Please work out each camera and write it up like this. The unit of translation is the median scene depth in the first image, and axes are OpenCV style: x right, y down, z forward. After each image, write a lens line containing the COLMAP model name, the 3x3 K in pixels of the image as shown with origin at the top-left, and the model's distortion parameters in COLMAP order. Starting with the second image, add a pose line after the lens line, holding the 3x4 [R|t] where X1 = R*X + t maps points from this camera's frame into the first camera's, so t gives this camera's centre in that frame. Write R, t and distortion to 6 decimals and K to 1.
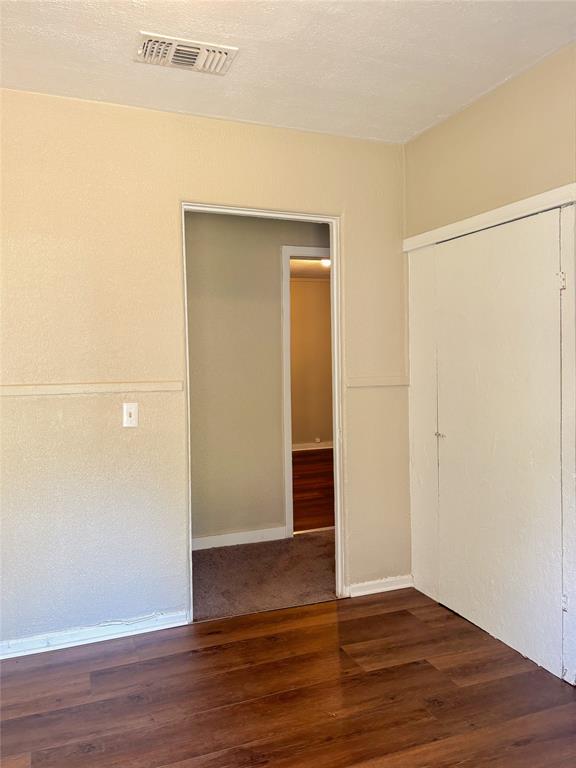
lens RADIAL K [[572.6, 0, 283.1], [0, 572.6, 385.8], [0, 0, 1]] dist [0.030467, -0.039467]
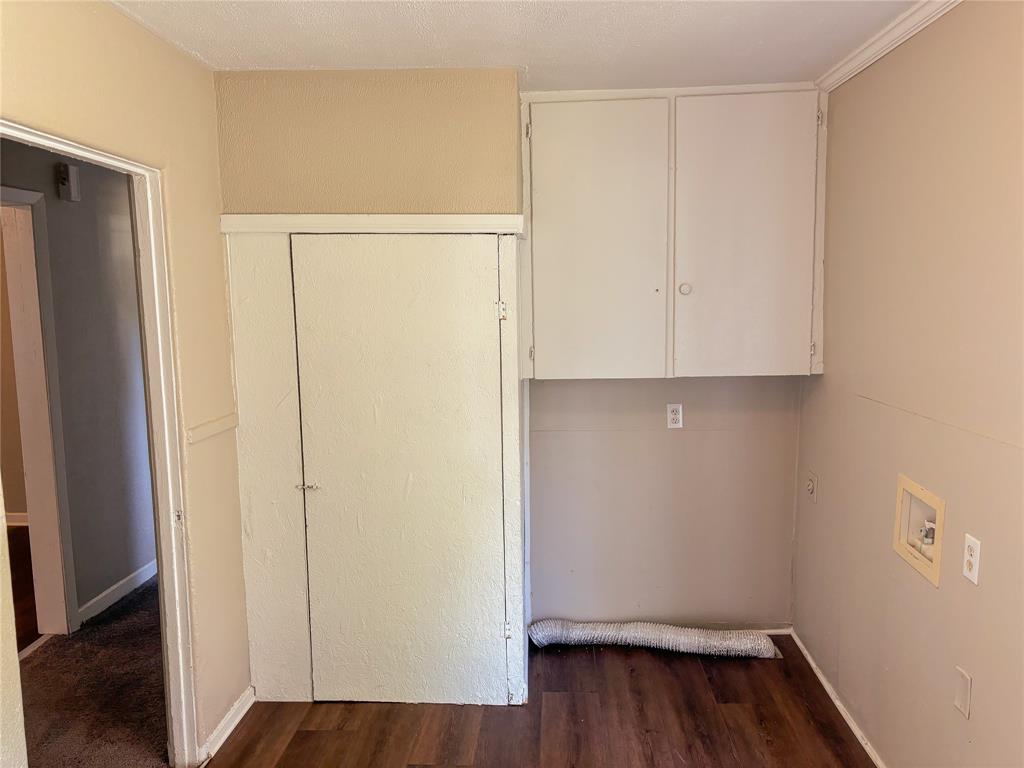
lens RADIAL K [[763.5, 0, 512.8], [0, 763.5, 382.1], [0, 0, 1]] dist [0.030467, -0.039467]
pose [[0.417533, -0.094597, 0.903724, -0.605576], [0.040057, 0.995516, 0.085698, -0.151261], [-0.907778, 0.000419, 0.419450, 0.387388]]
